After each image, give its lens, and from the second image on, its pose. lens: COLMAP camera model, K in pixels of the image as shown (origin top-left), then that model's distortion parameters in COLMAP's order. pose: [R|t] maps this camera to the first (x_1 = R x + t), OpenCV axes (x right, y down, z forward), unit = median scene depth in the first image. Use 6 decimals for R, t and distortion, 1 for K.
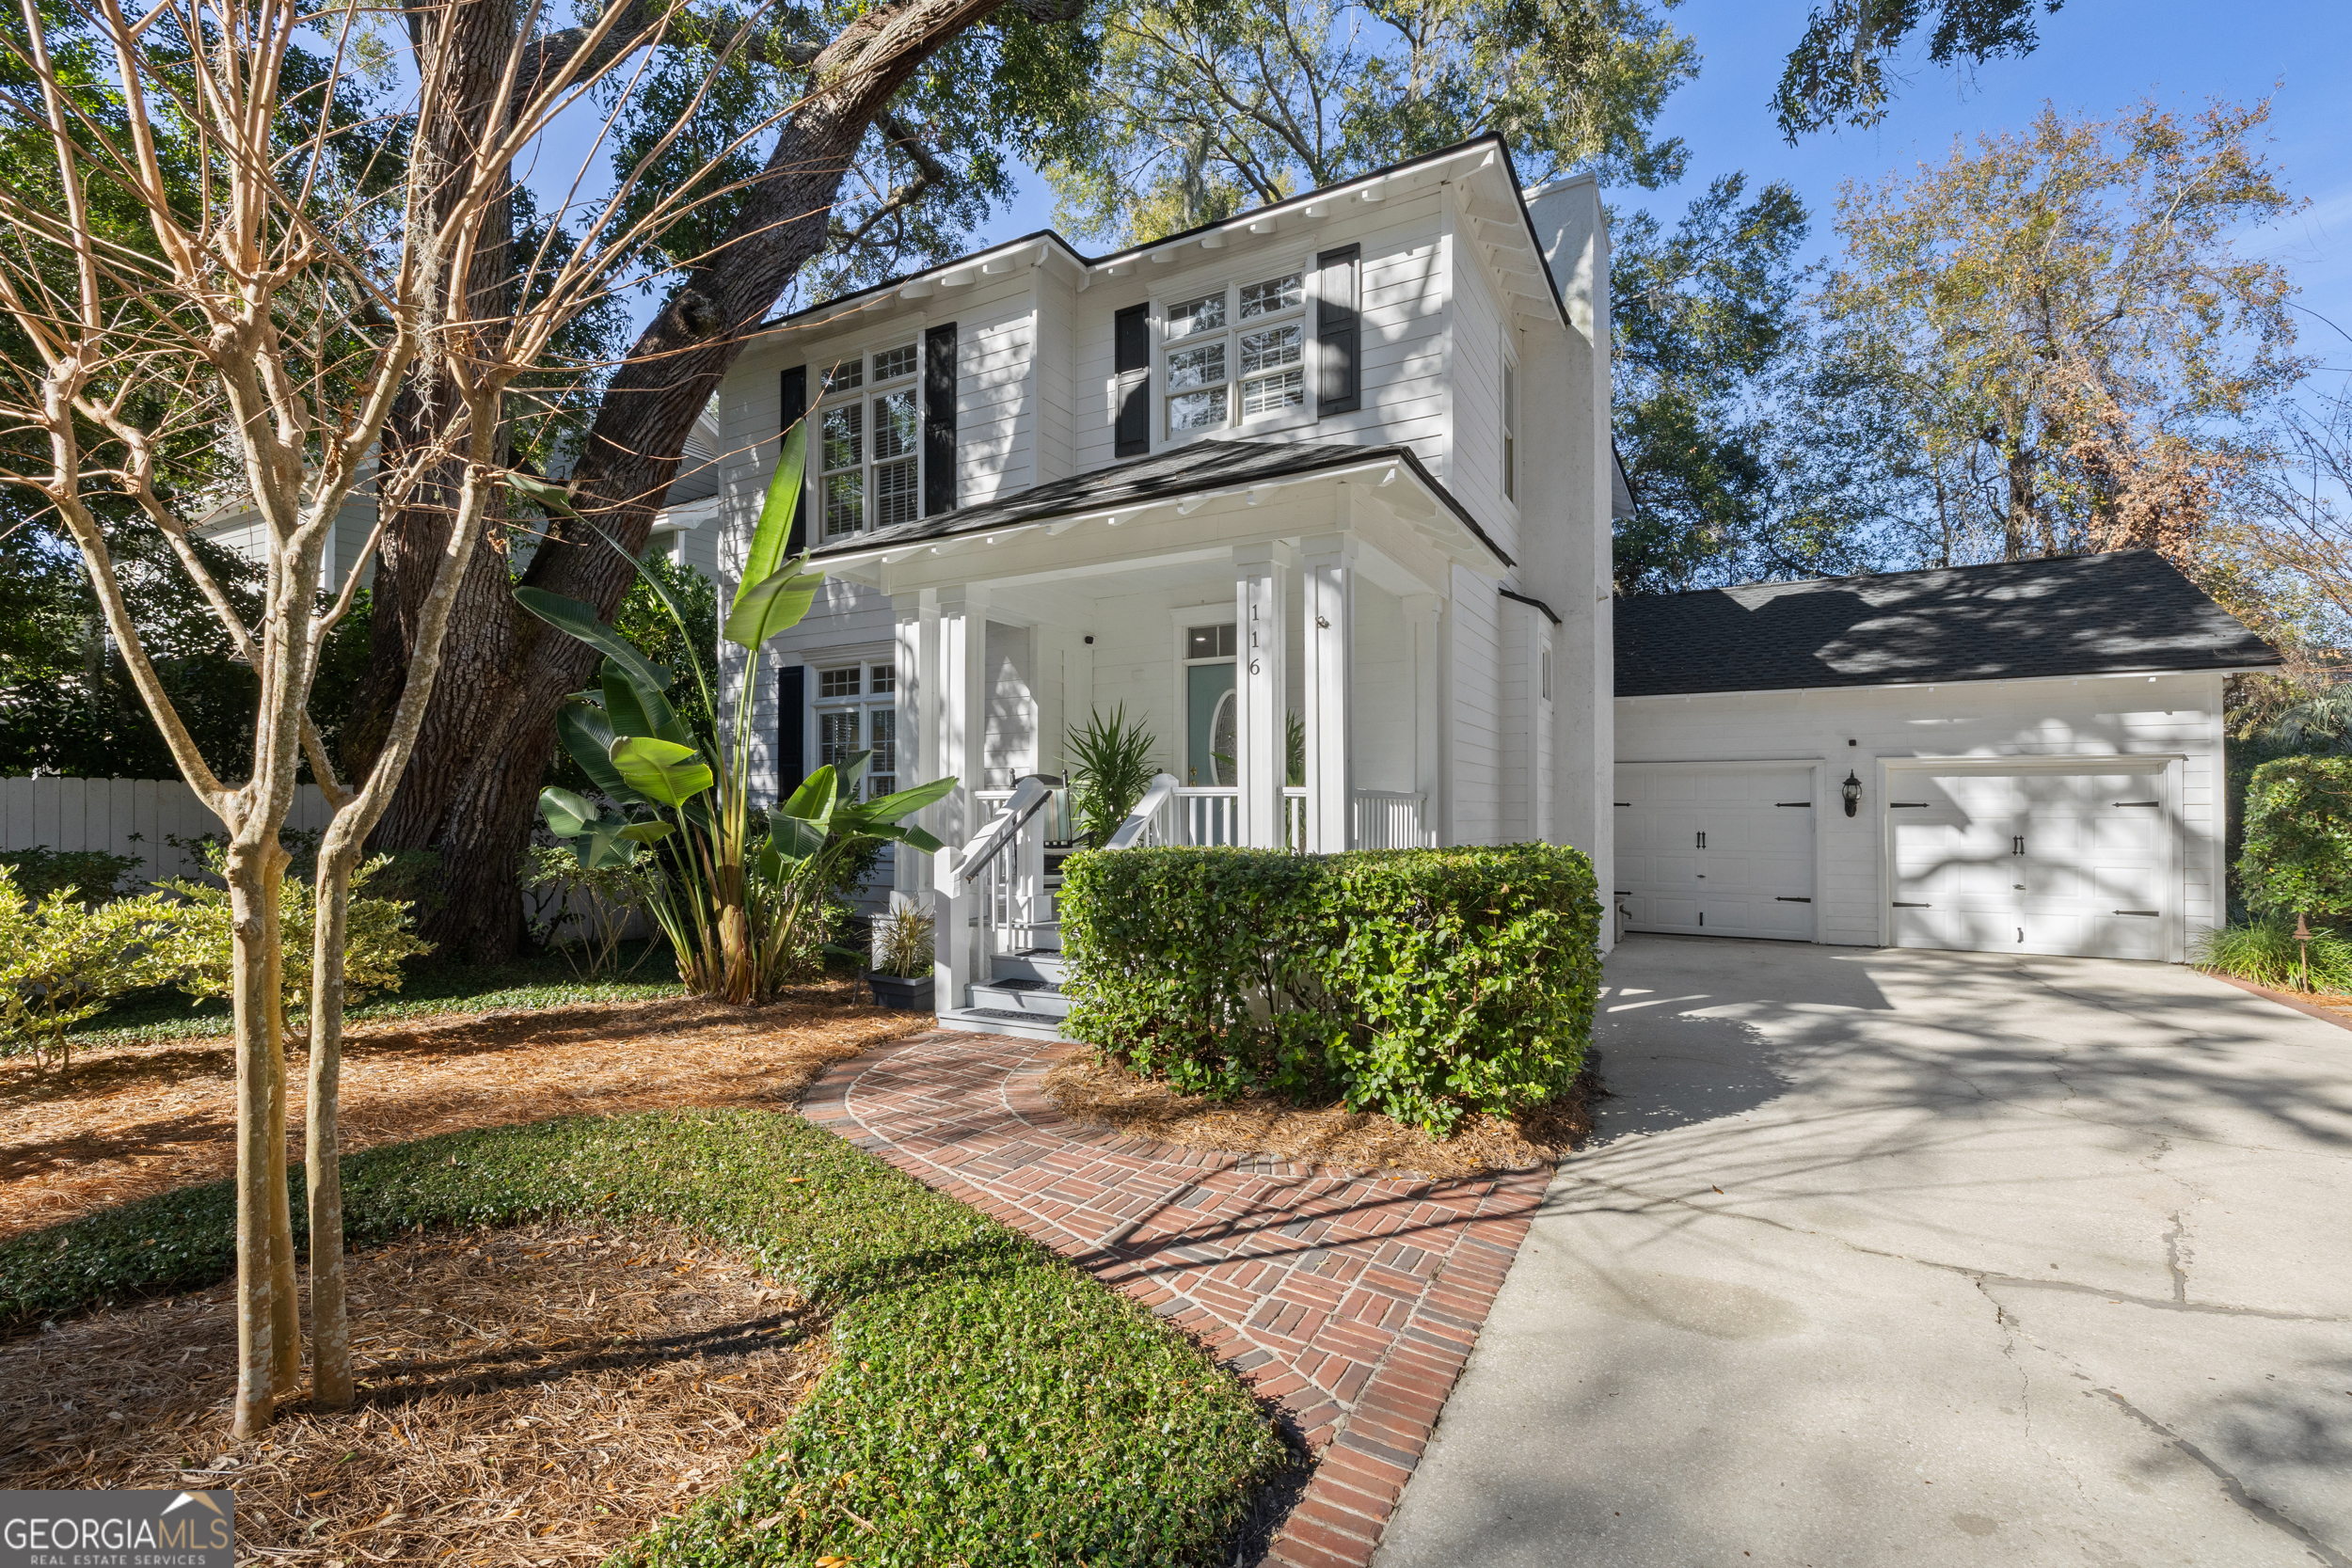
lens RADIAL K [[1031.3, 0, 1172.9], [0, 1031.3, 799.7], [0, 0, 1]] dist [0.007272, -0.000227]
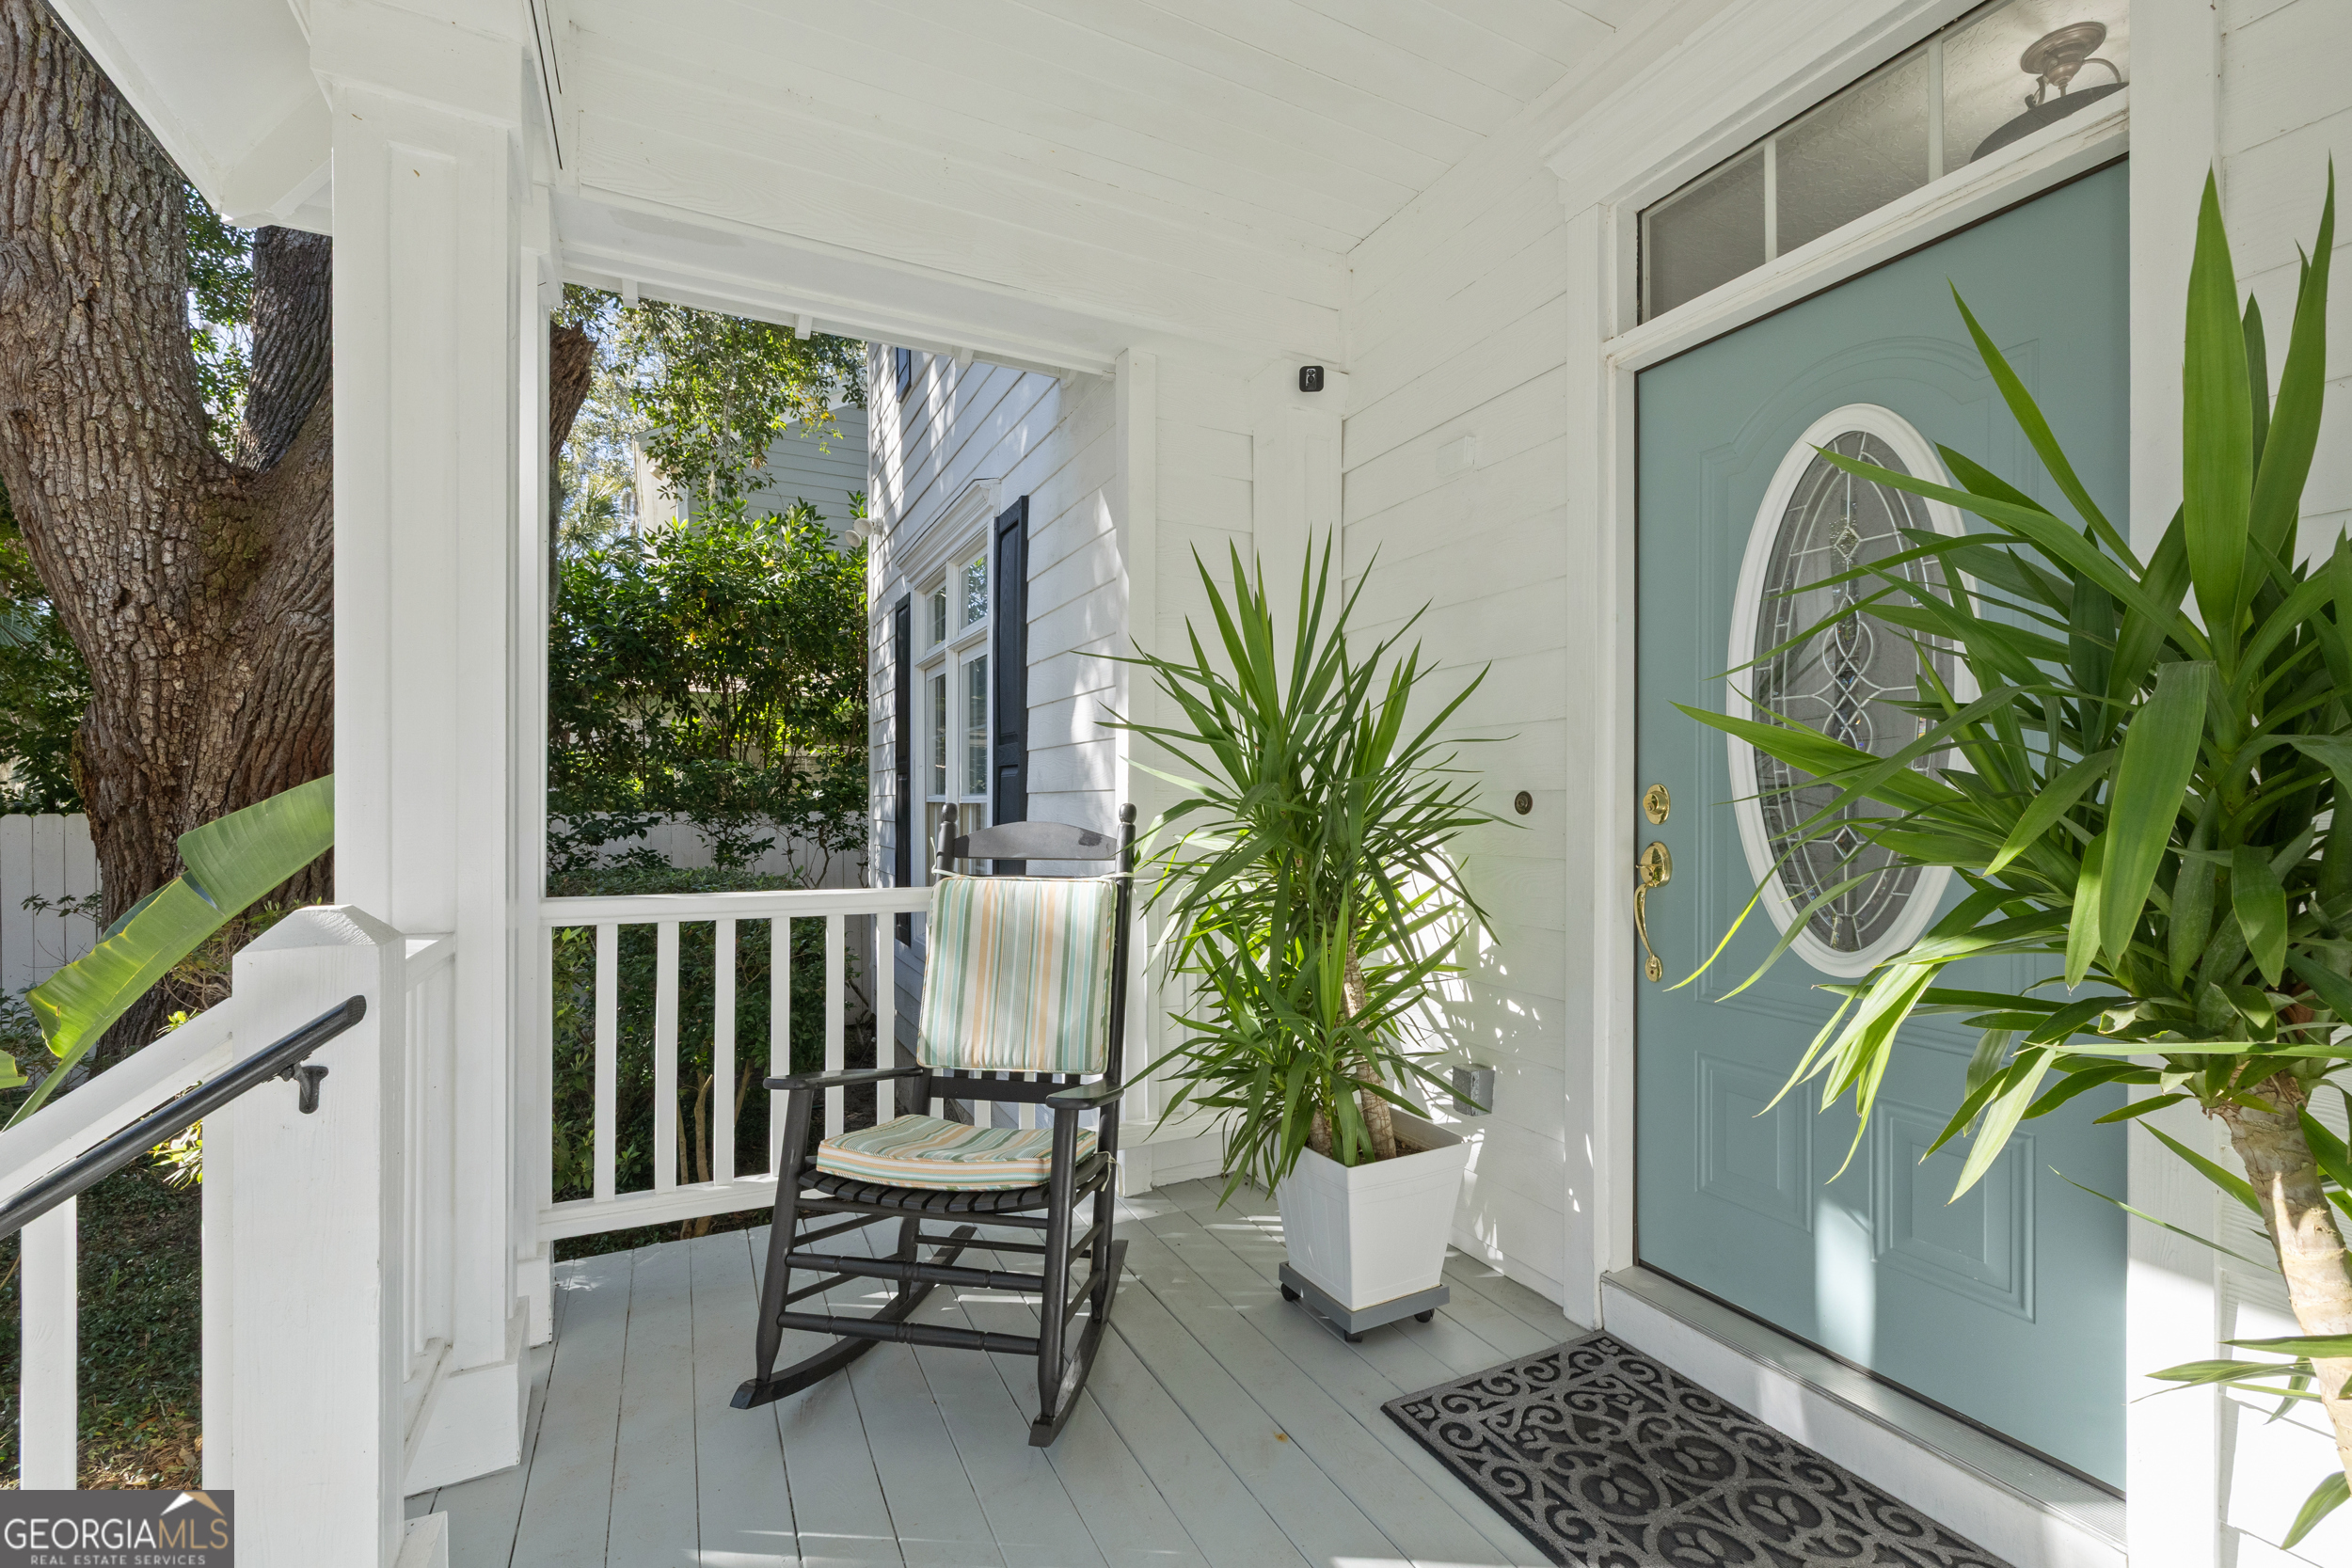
lens RADIAL K [[1031.3, 0, 1172.9], [0, 1031.3, 799.7], [0, 0, 1]] dist [0.007272, -0.000227]
pose [[0.822313, 0.001361, -0.569034, 0.086473], [0.005304, 0.999935, 0.010055, -0.042951], [0.569010, -0.011287, 0.822253, 1.001890]]
